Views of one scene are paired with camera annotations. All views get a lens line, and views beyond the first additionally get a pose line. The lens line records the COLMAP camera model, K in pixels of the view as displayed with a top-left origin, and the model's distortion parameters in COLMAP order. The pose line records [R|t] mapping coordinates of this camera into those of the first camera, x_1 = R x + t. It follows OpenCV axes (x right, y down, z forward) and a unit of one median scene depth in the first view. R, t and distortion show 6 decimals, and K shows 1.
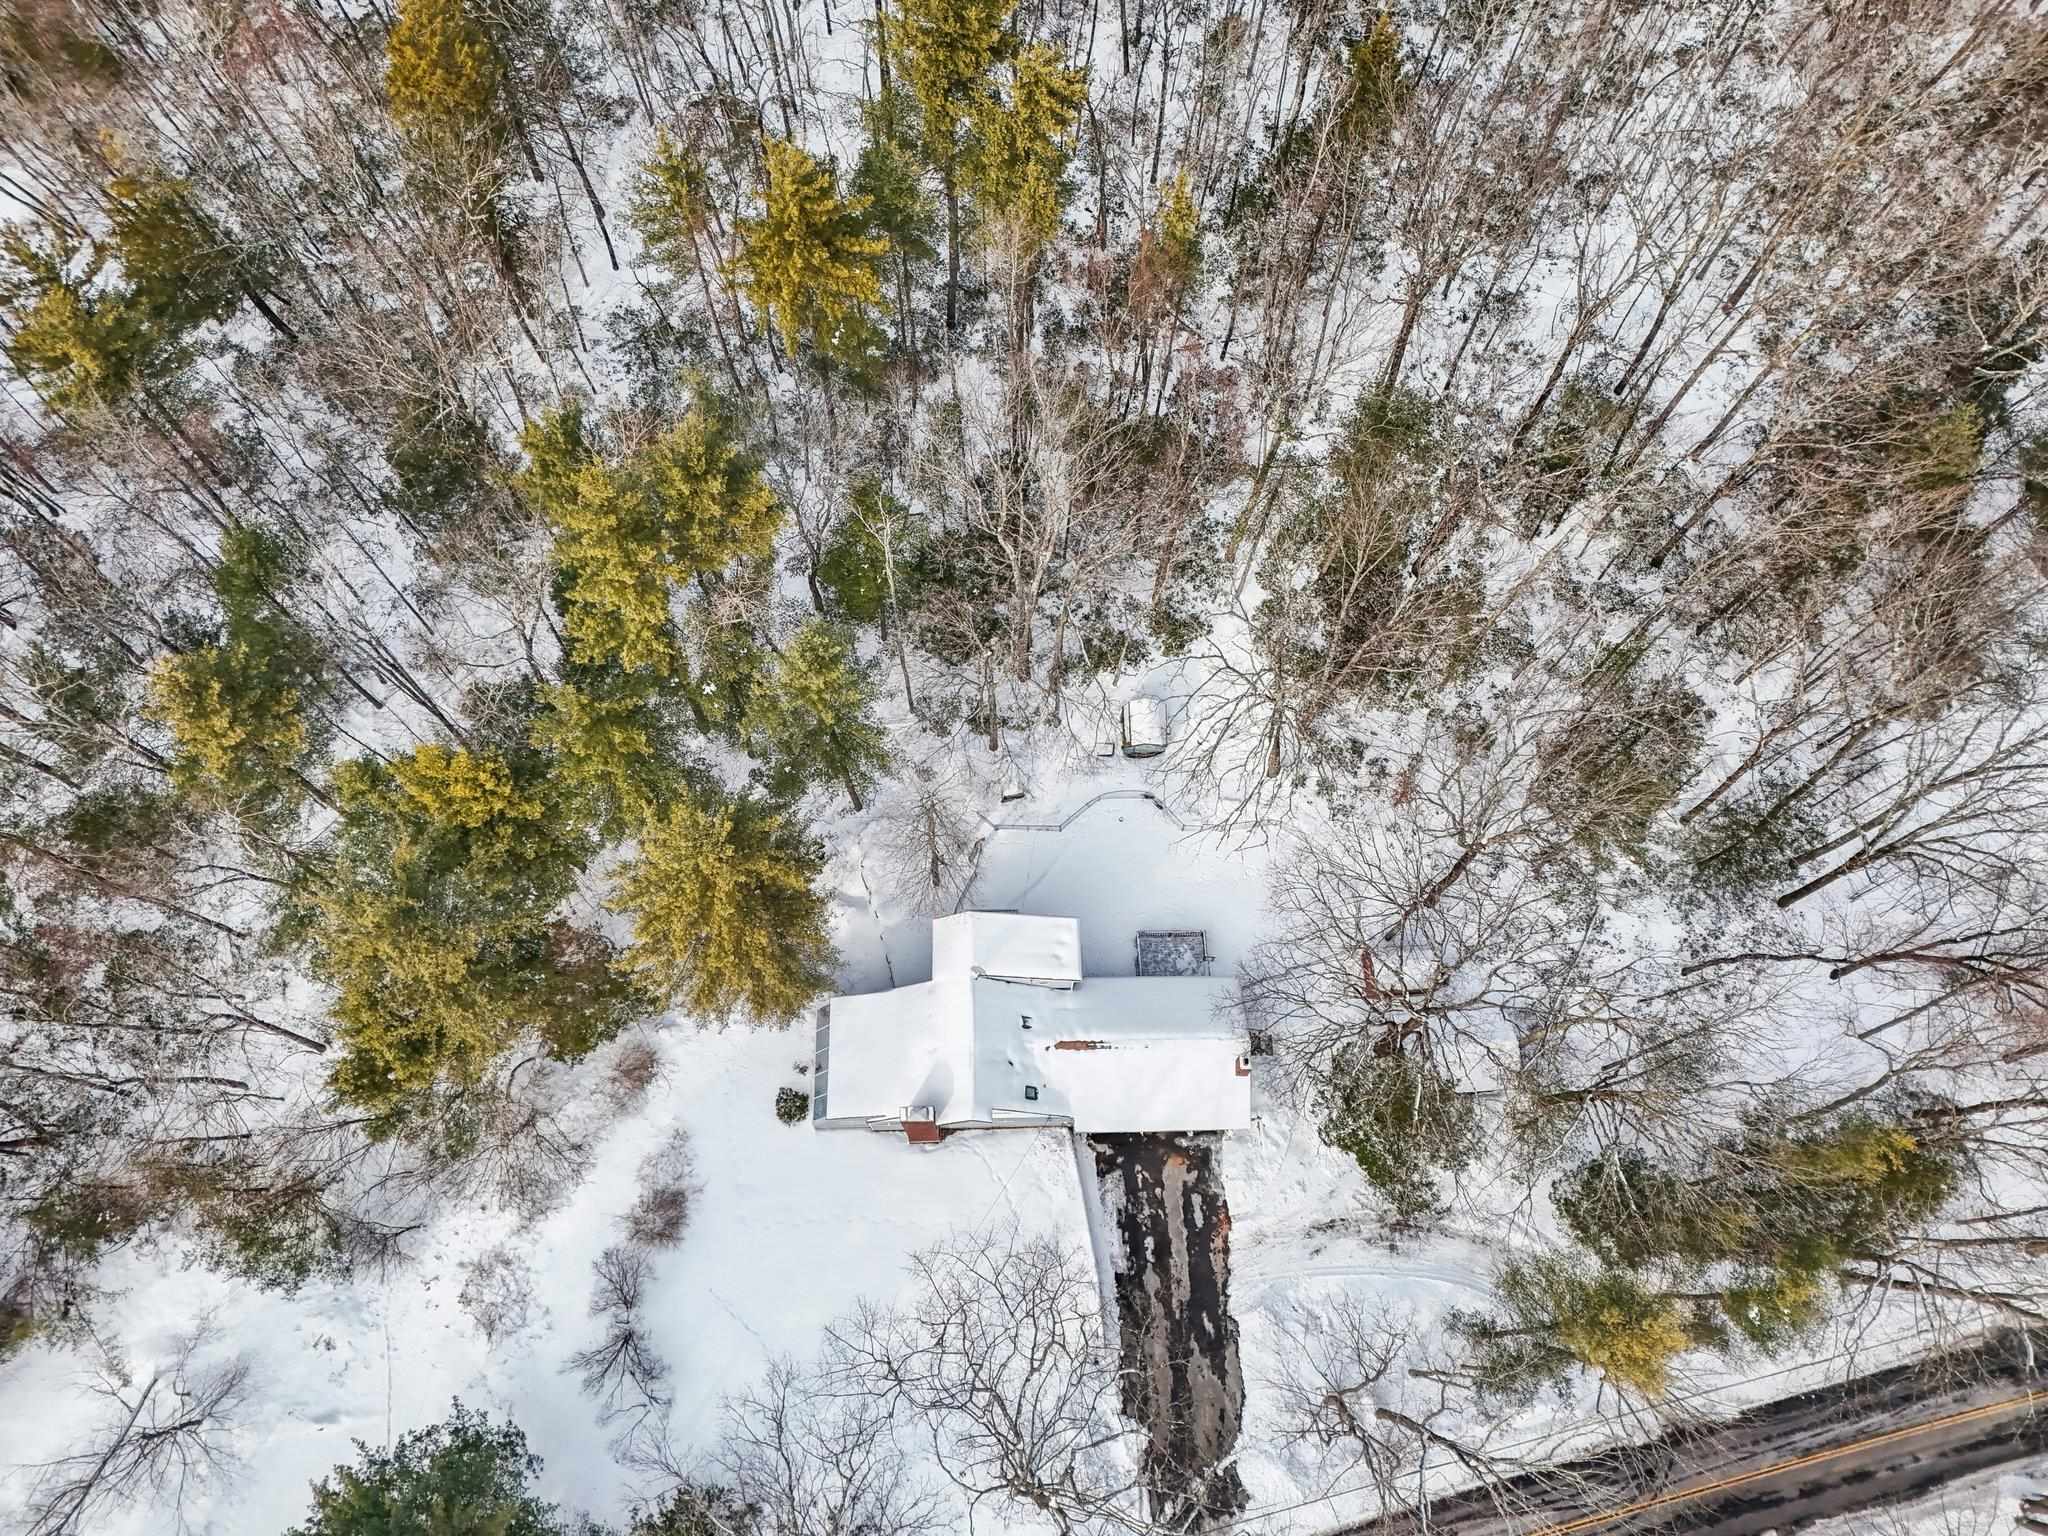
lens RADIAL K [[1571.7, 0, 1021.1], [0, 1571.7, 767.9], [0, 0, 1]] dist [0.040076, -0.034304]
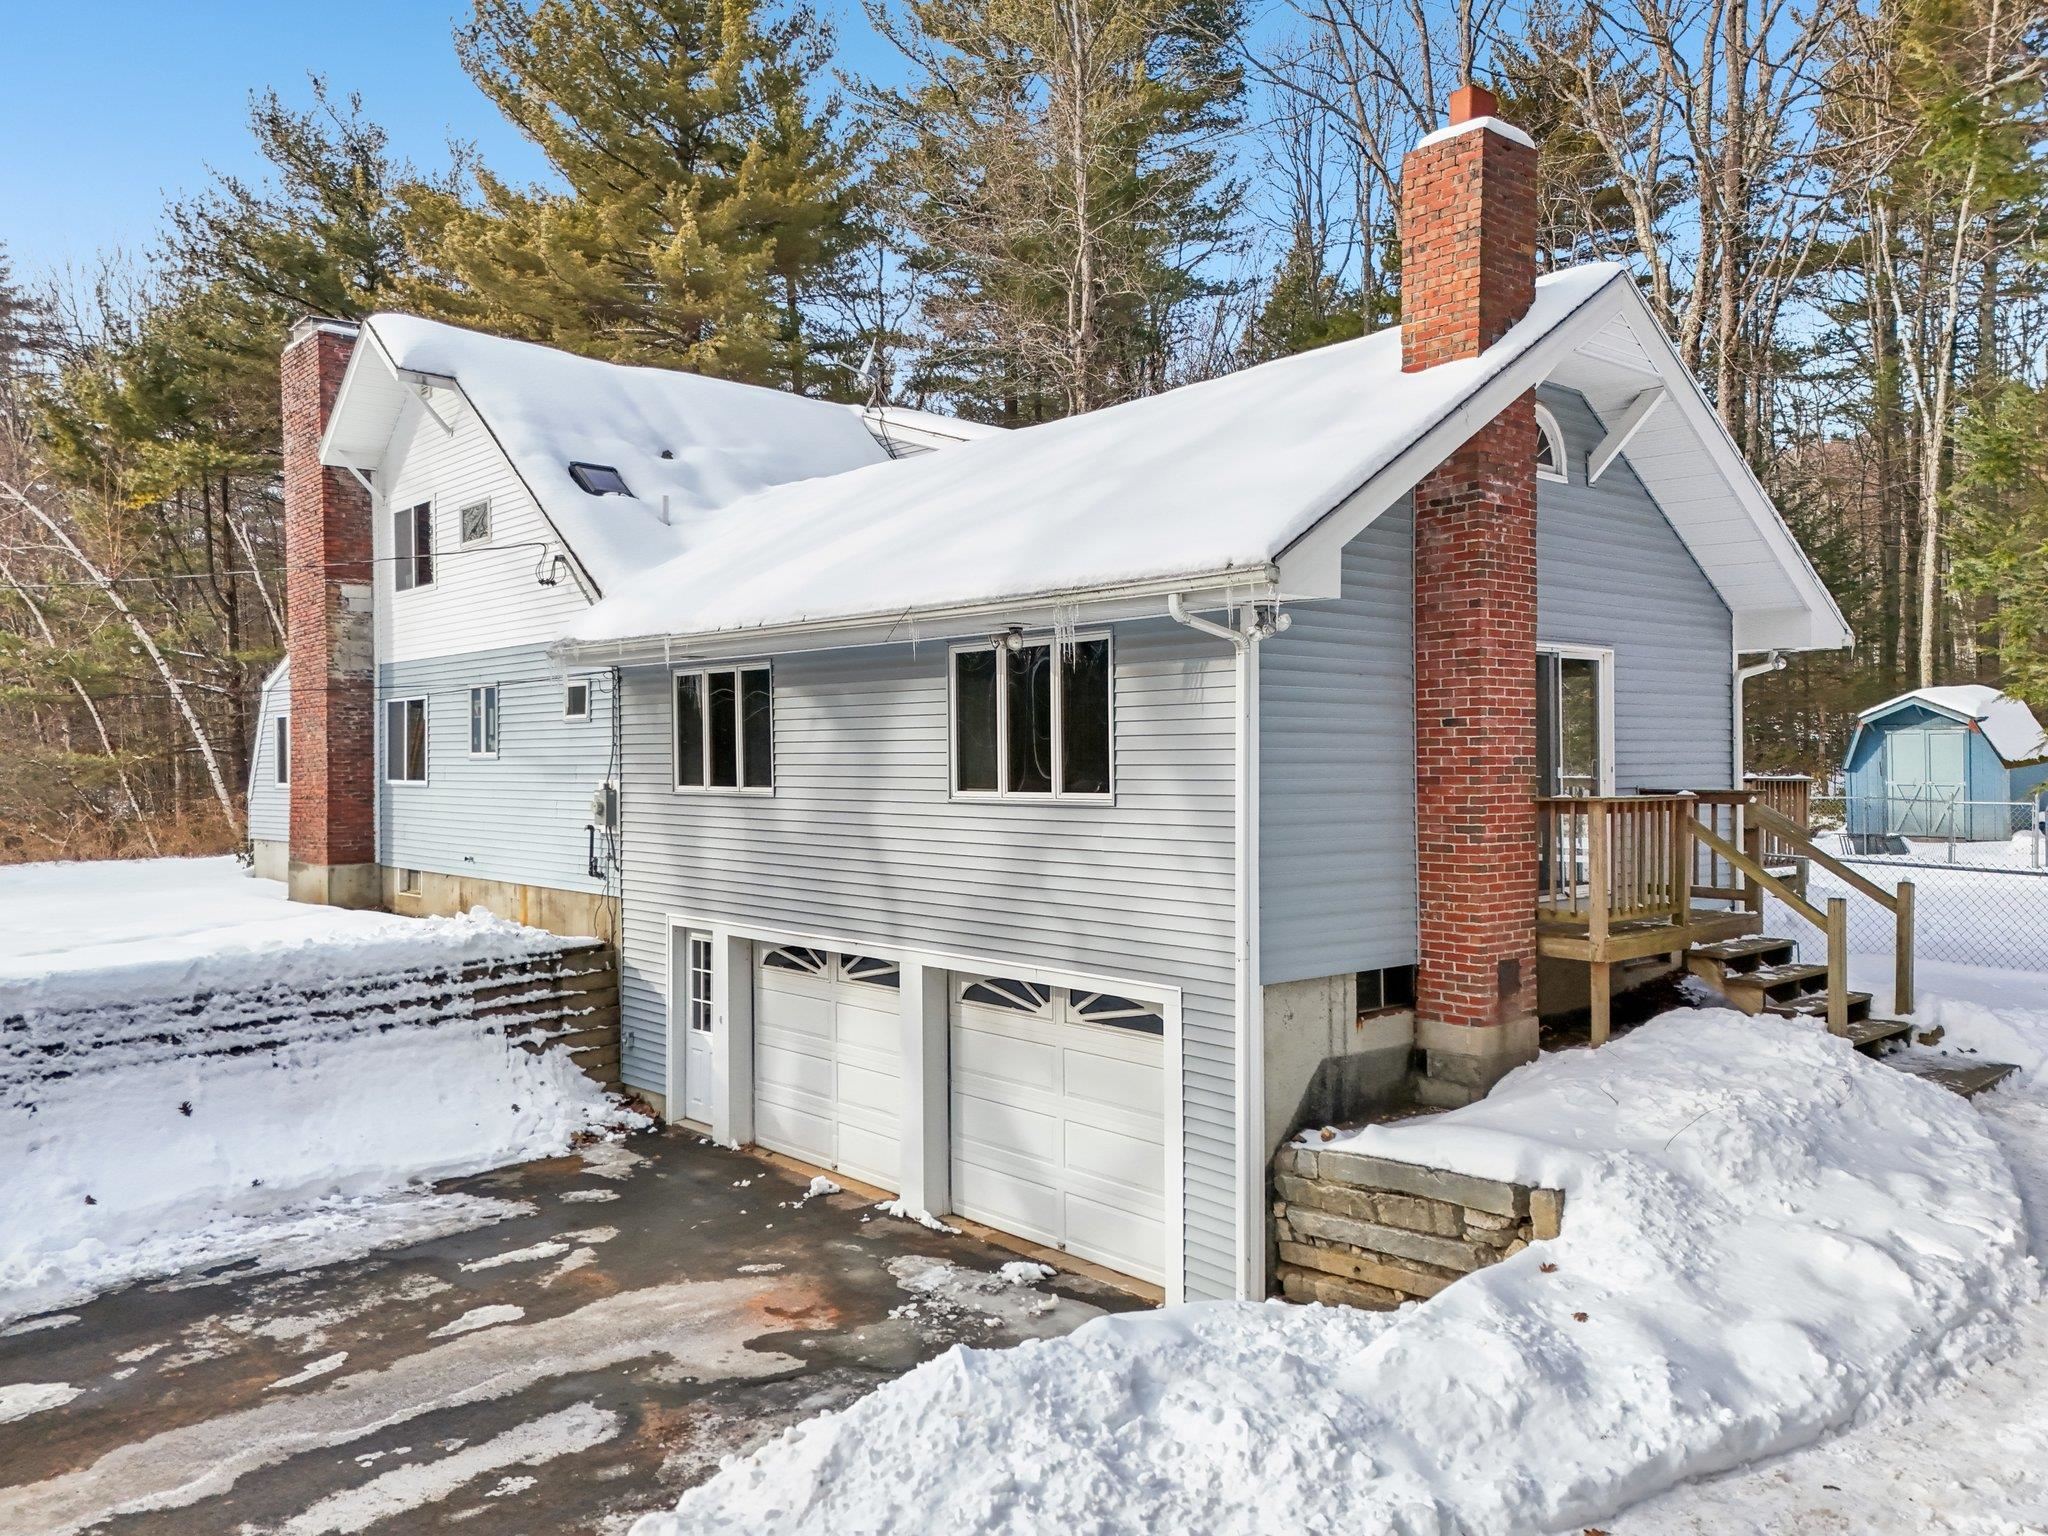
lens RADIAL K [[1571.7, 0, 1031.6], [0, 1571.7, 762.6], [0, 0, 1]] dist [0.040076, -0.034304]
pose [[0.643885, 0.002800, -0.765117, 0.209371], [-0.703703, 0.394725, -0.590757, 0.294684], [0.300357, 0.918795, 0.256128, 0.939513]]
